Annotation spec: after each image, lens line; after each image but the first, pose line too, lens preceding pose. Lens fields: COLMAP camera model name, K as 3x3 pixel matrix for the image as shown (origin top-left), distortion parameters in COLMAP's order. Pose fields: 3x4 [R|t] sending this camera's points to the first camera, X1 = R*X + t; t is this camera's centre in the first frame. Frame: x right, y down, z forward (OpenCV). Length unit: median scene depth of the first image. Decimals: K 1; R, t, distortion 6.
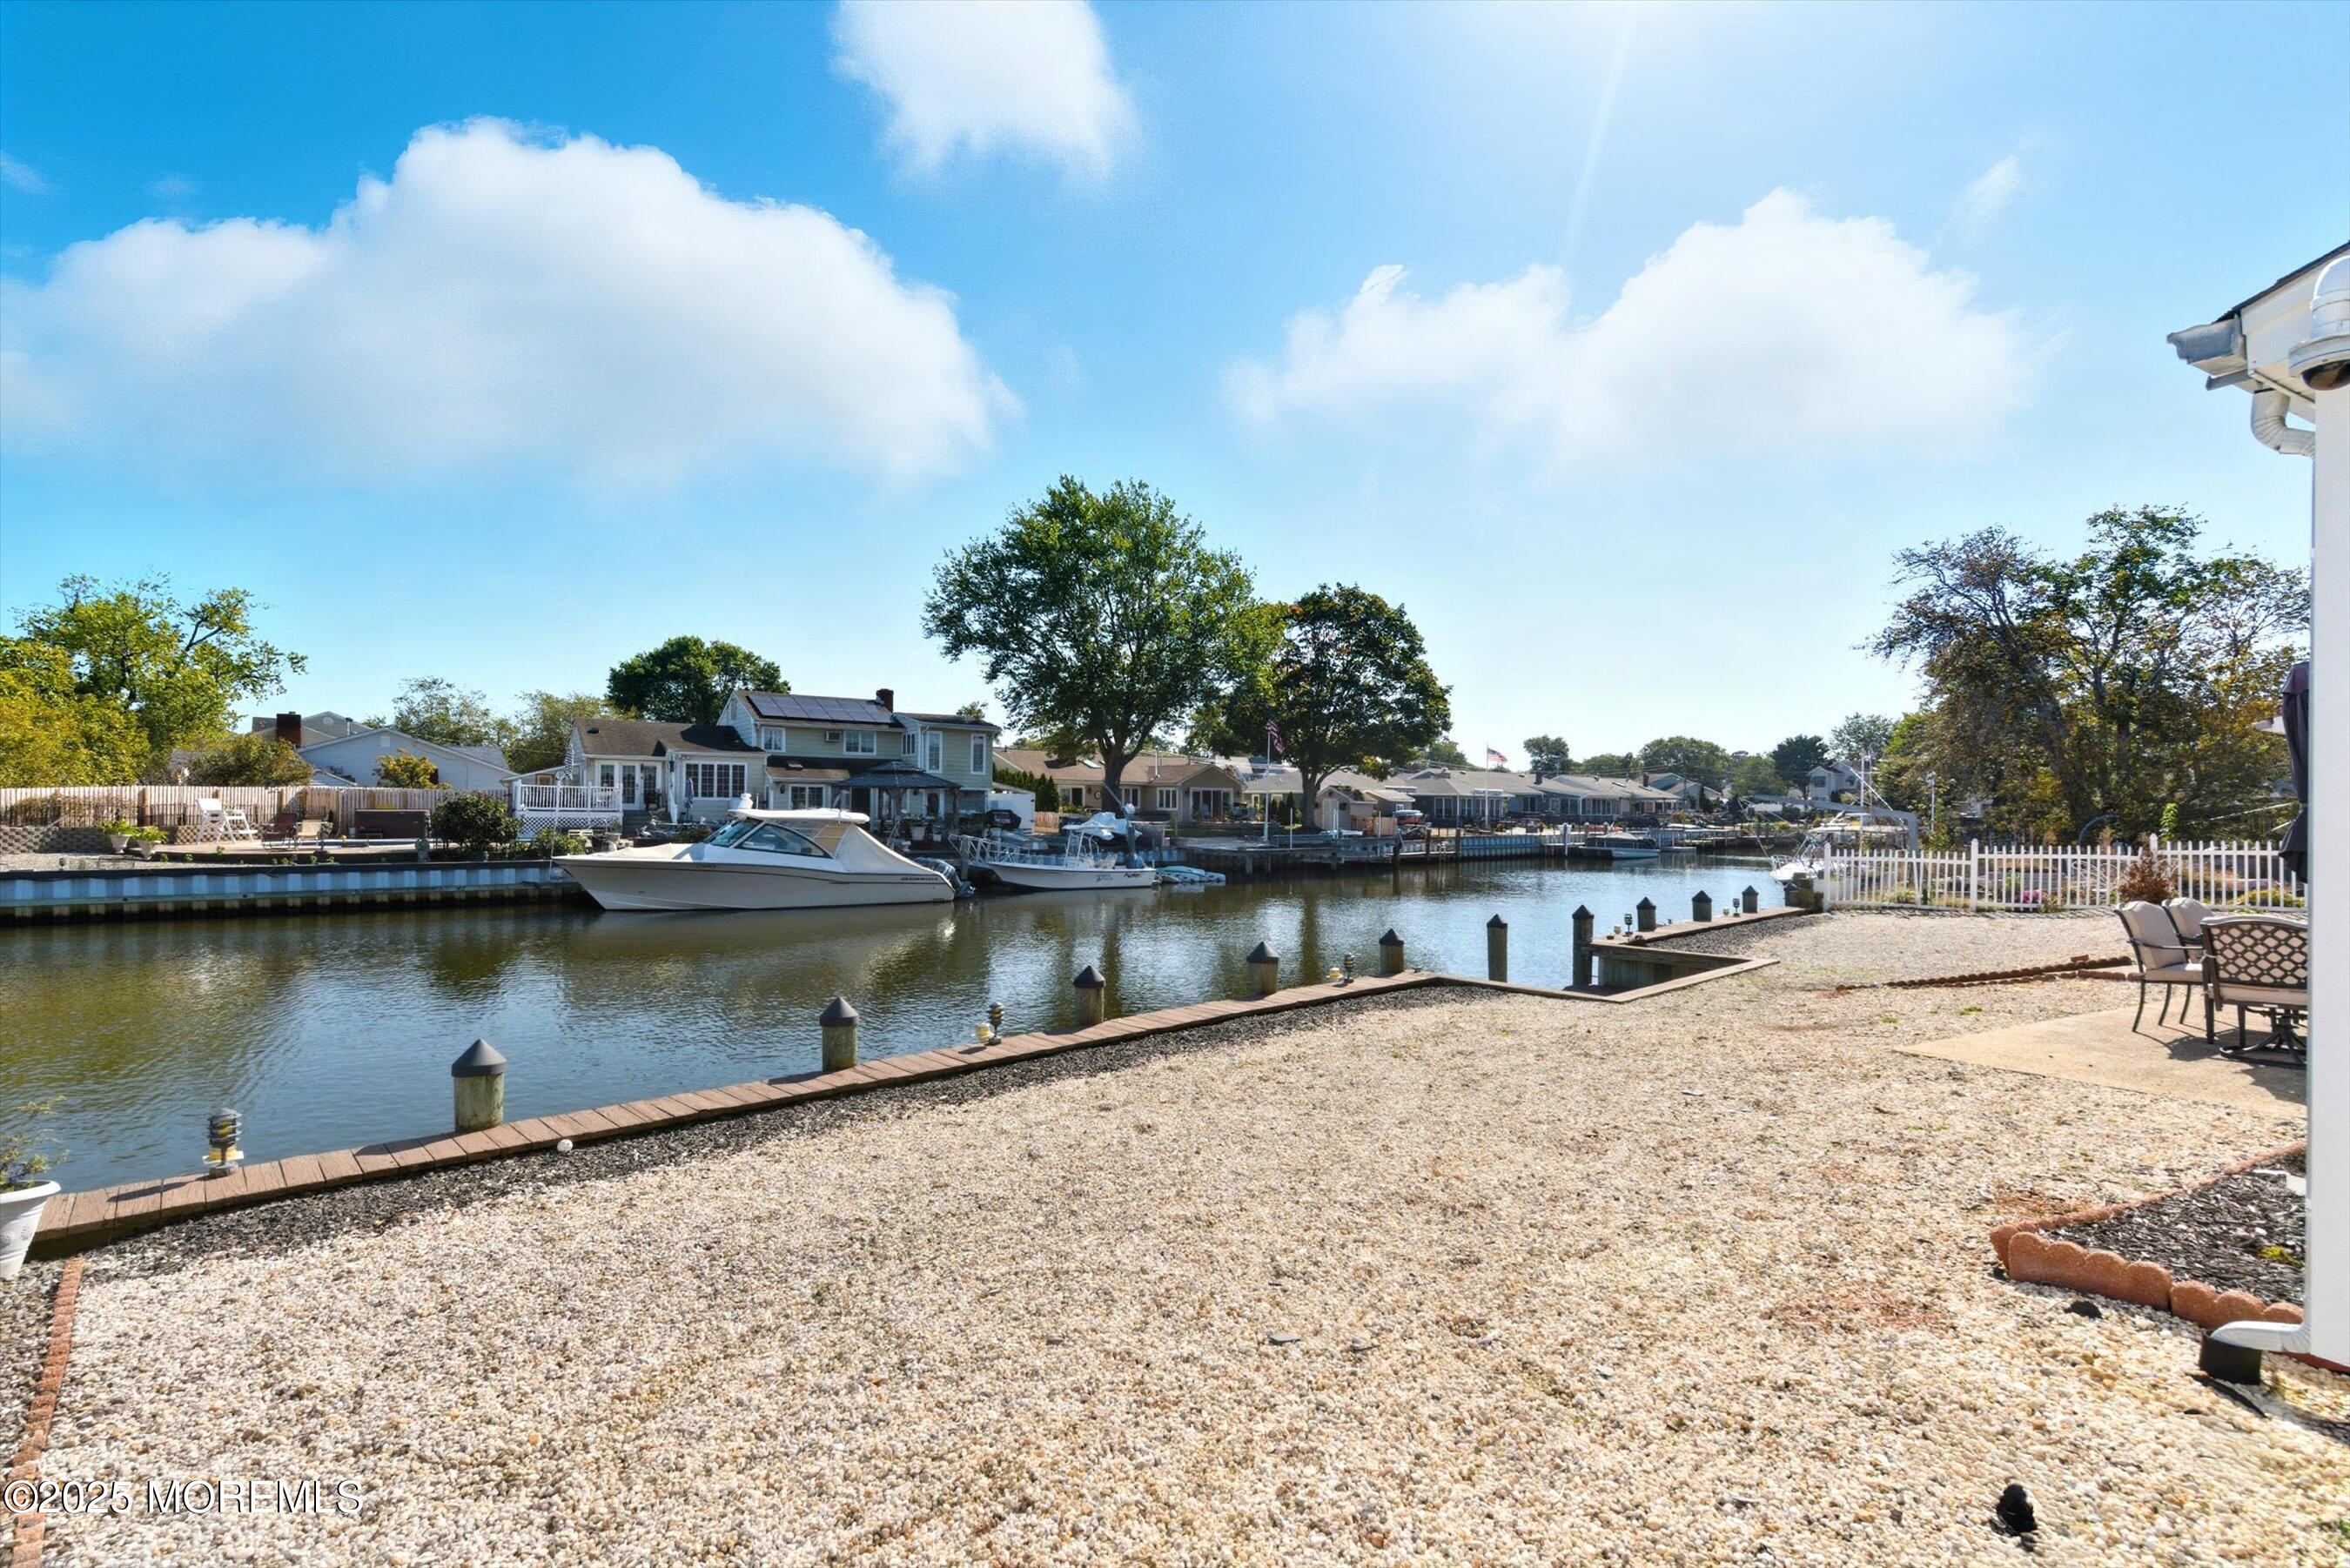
lens RADIAL K [[1110.3, 0, 1156.7], [0, 1110.3, 762.0], [0, 0, 1]] dist [-0.003620, -0.000875]
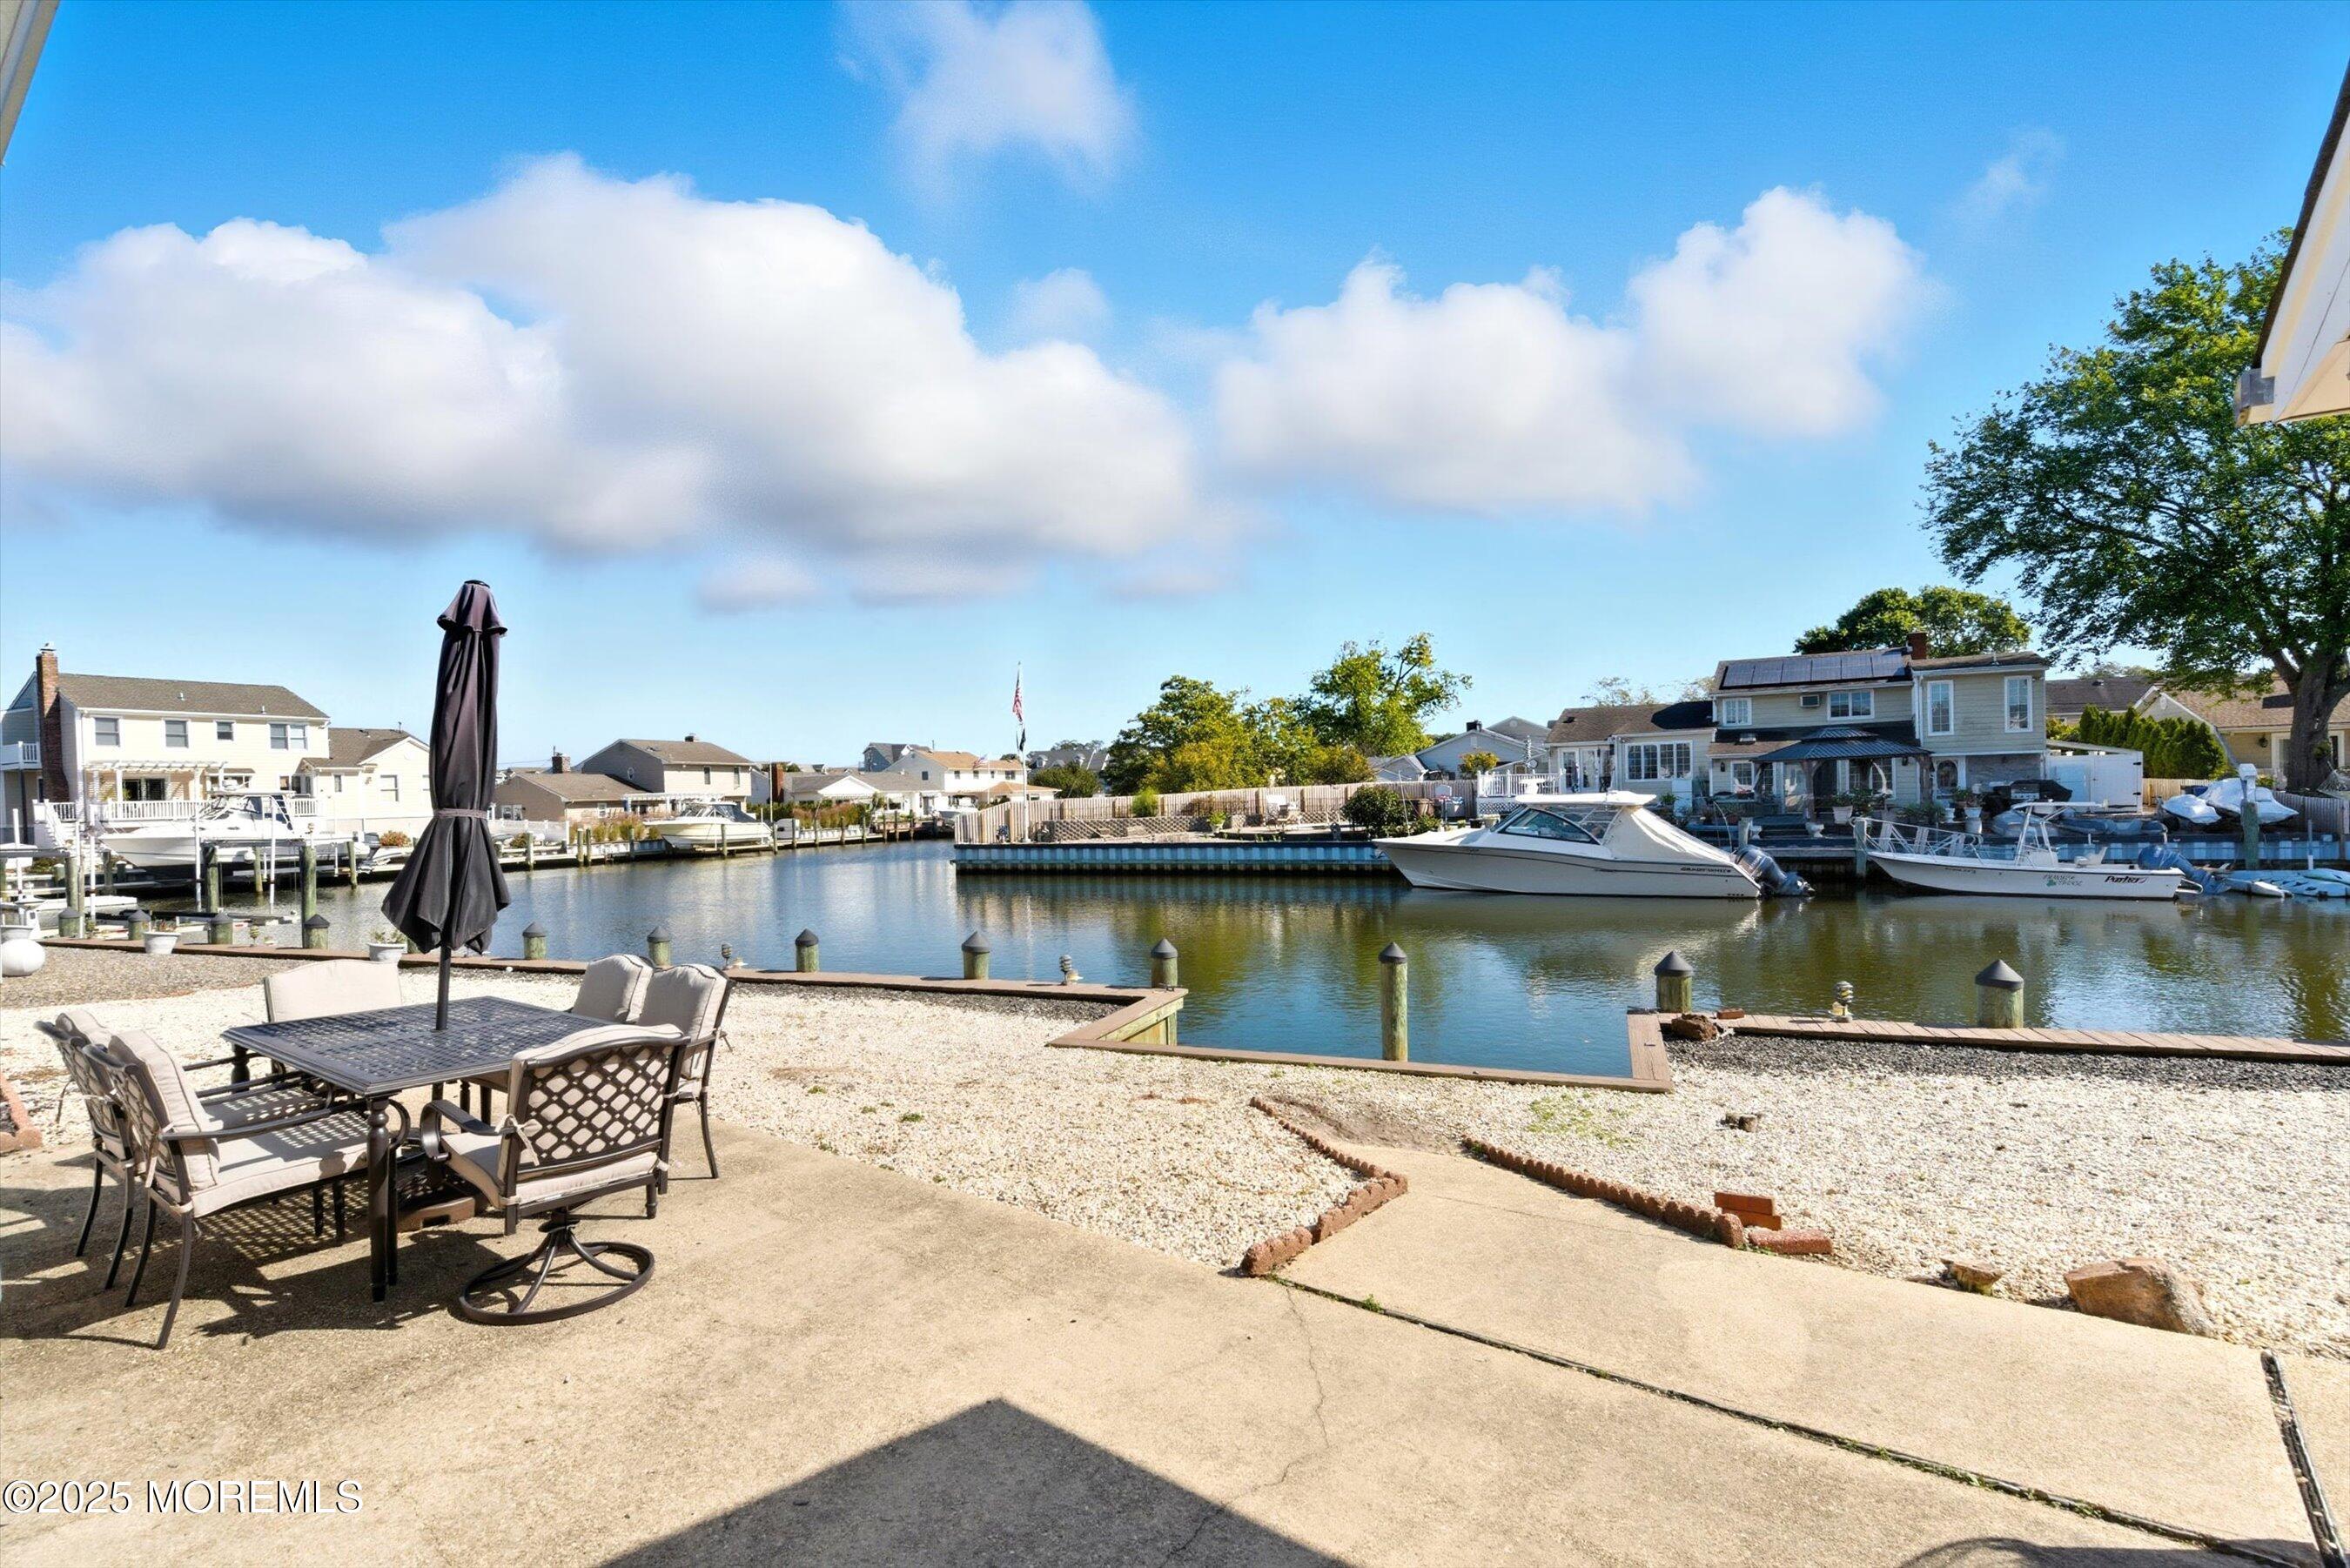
lens RADIAL K [[1110.3, 0, 1156.7], [0, 1110.3, 762.0], [0, 0, 1]] dist [-0.003620, -0.000875]
pose [[0.381873, -0.047954, -0.922970, 0.394005], [0.069294, 0.997328, -0.023147, 0.011364], [0.921613, -0.055117, 0.384176, 0.265434]]
